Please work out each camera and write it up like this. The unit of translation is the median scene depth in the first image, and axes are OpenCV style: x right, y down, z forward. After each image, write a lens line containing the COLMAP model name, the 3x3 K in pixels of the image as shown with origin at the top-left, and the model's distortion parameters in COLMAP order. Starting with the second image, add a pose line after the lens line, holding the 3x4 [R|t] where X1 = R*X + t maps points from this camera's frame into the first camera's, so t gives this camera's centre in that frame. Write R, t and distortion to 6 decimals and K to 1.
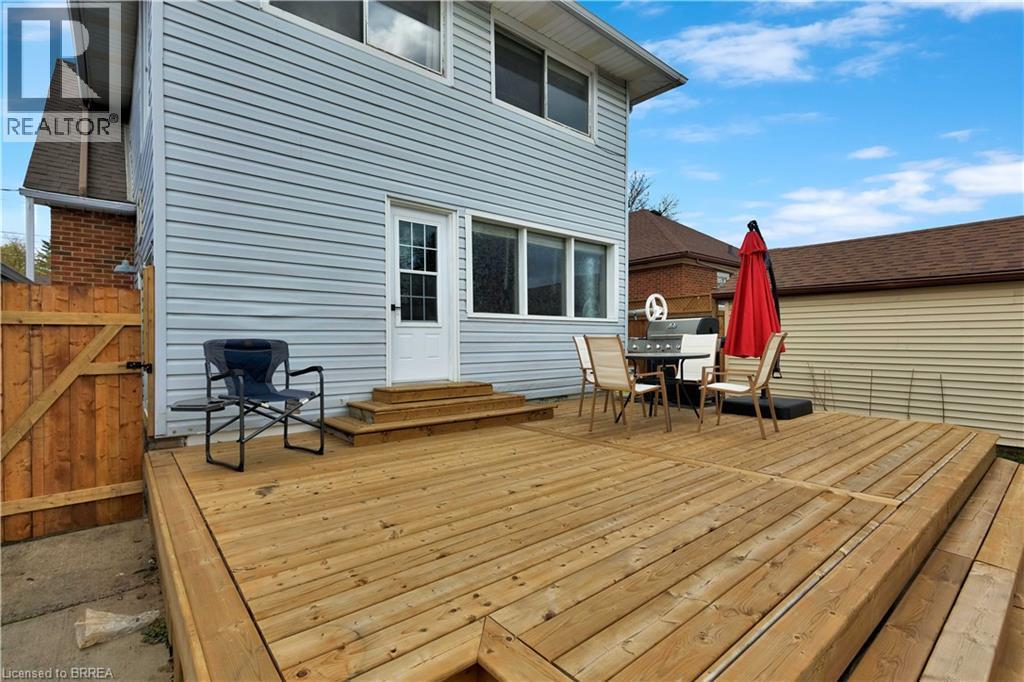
lens RADIAL K [[462.6, 0, 512.0], [0, 462.6, 341.0], [0, 0, 1]] dist [-0.000203, -0.000006]
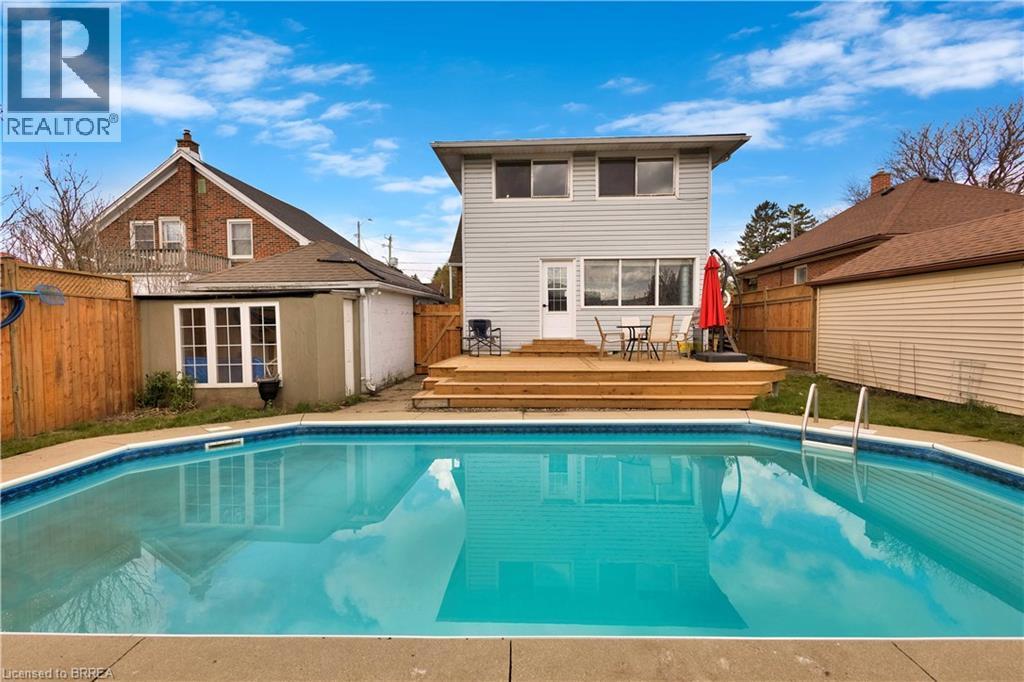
lens RADIAL K [[483.1, 0, 504.8], [0, 483.1, 337.8], [0, 0, 1]] dist [0.002529, 0.000333]
pose [[0.728239, 0.019763, -0.685038, 1.182828], [-0.000813, 0.999608, 0.027974, 0.020135], [0.685322, -0.019815, 0.727970, -0.849370]]
